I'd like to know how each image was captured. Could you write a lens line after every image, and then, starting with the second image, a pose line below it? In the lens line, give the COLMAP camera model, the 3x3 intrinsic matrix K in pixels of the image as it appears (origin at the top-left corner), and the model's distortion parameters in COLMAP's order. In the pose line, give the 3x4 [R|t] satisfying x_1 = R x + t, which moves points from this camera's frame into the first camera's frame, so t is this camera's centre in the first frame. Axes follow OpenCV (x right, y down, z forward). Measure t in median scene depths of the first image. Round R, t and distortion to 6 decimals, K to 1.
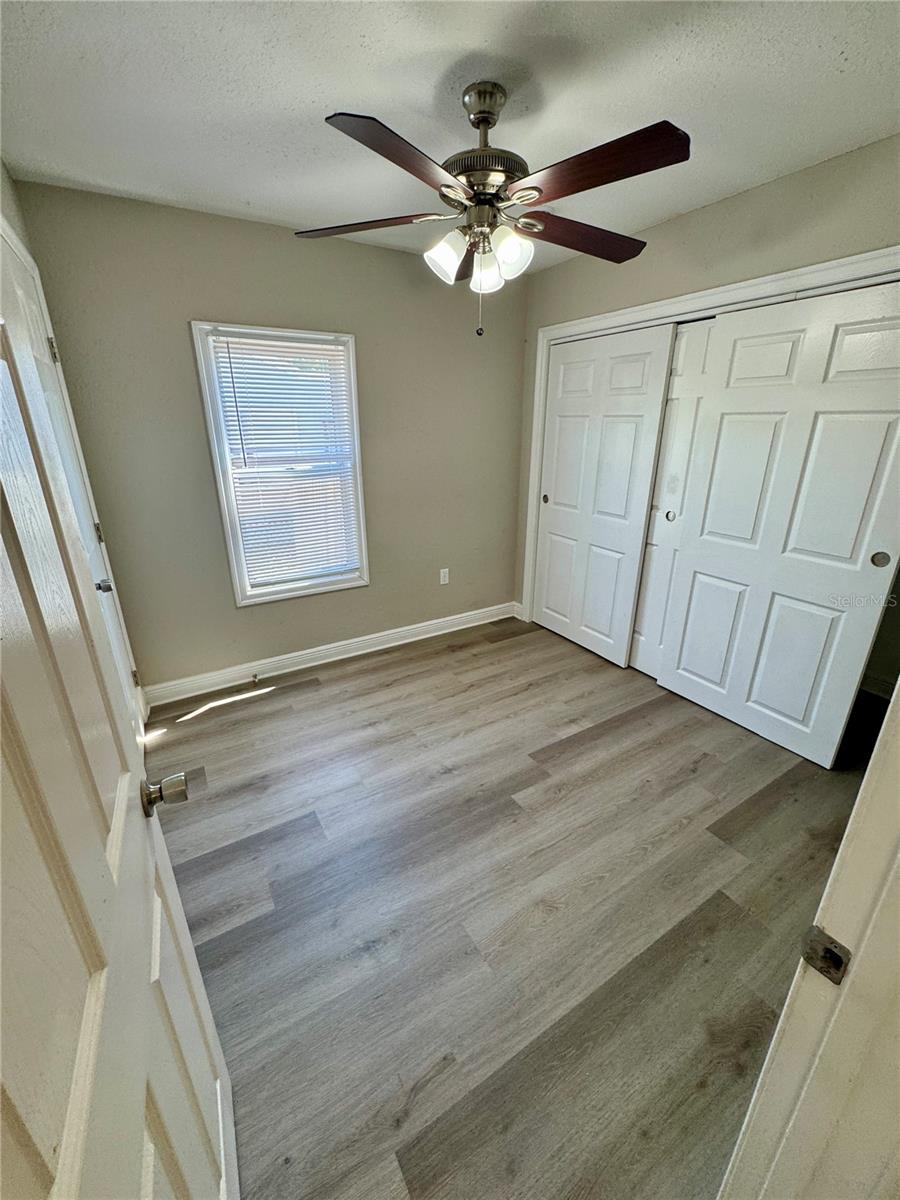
lens RADIAL K [[482.6, 0, 451.1], [0, 482.6, 599.9], [0, 0, 1]] dist [-0.002504, 0.000223]
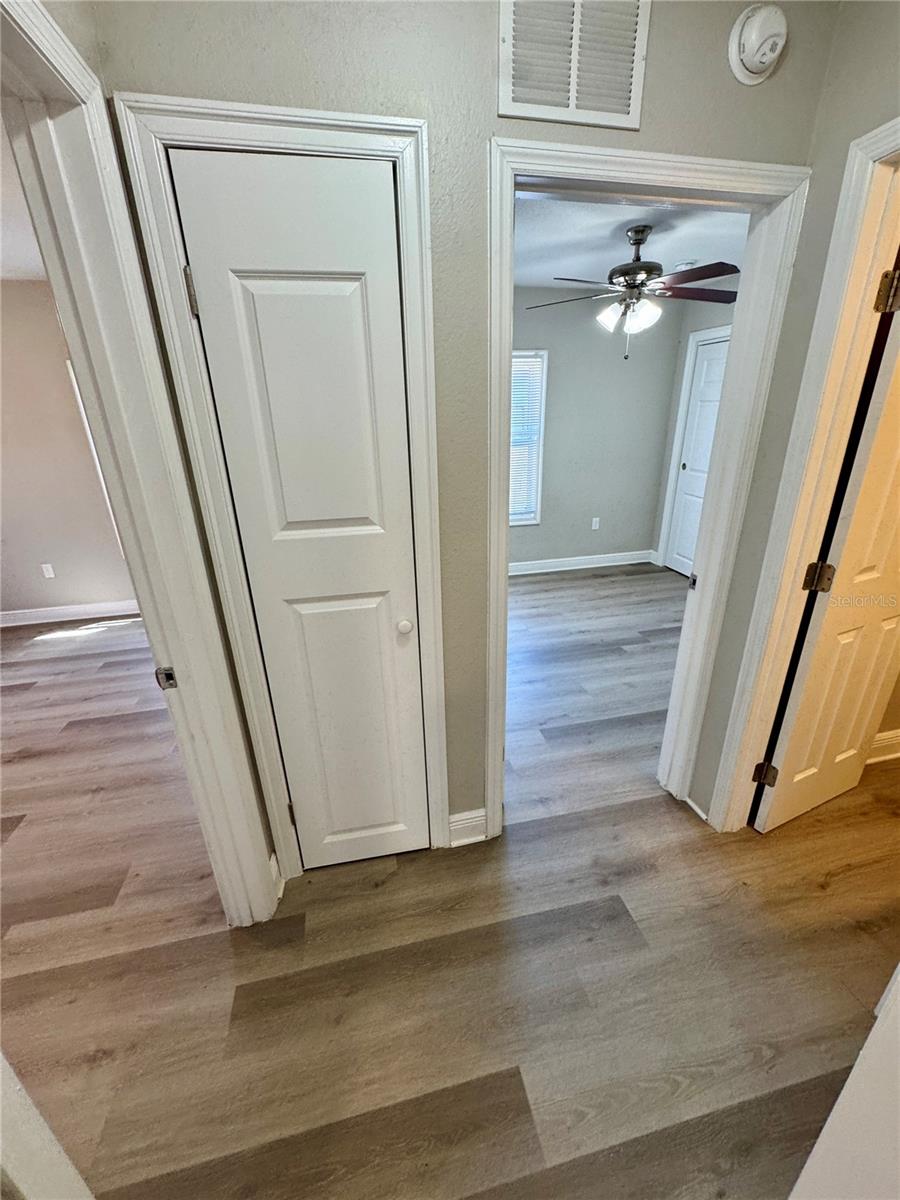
lens RADIAL K [[482.6, 0, 451.1], [0, 482.6, 599.9], [0, 0, 1]] dist [-0.002504, 0.000223]
pose [[0.945995, 0.101636, -0.307837, 0.058823], [-0.091330, 0.994676, 0.047742, 0.194682], [0.311050, -0.017049, 0.950241, -0.584211]]
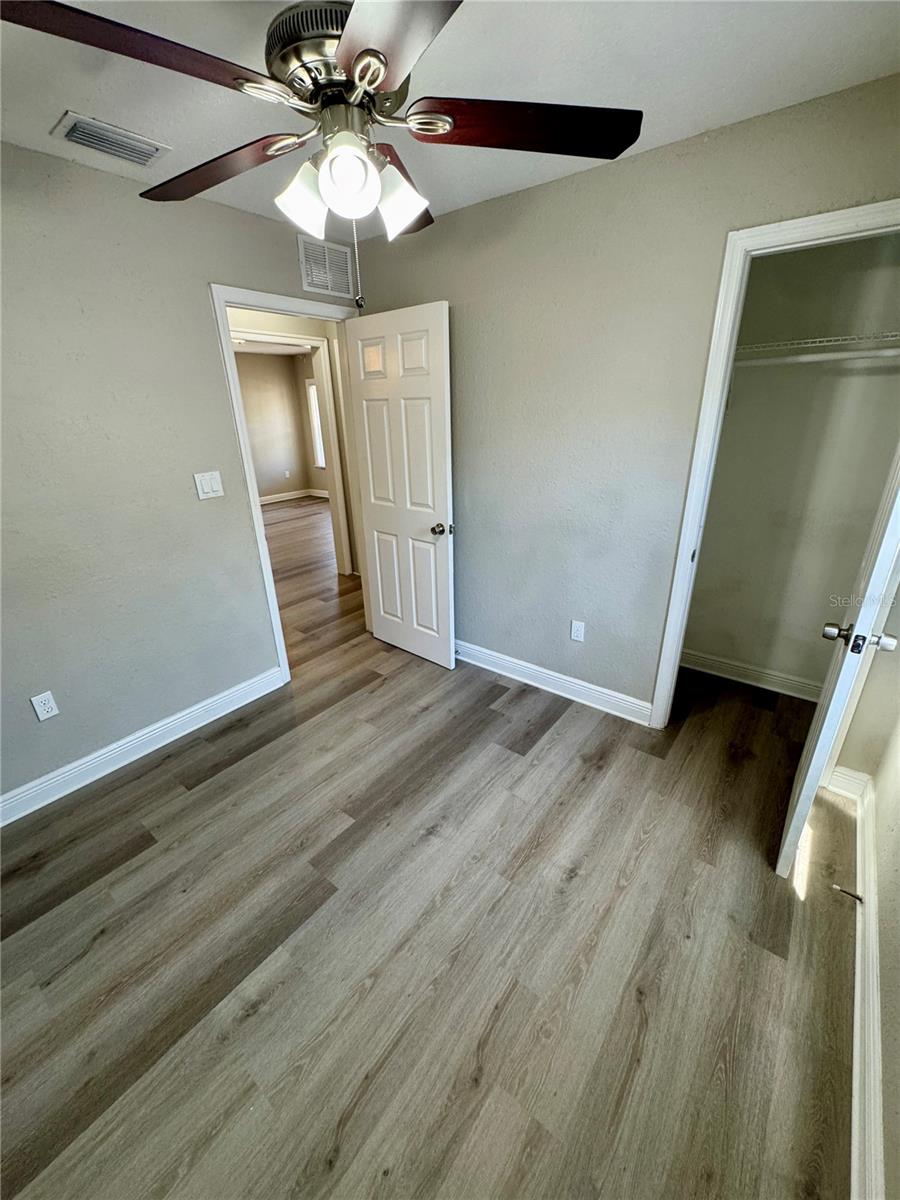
lens RADIAL K [[482.6, 0, 451.1], [0, 482.6, 599.9], [0, 0, 1]] dist [-0.002504, 0.000223]
pose [[-0.934068, 0.156917, -0.320771, 0.157196], [-0.097565, 0.751956, 0.651953, -0.475988], [0.343508, 0.640265, -0.687069, 1.223017]]
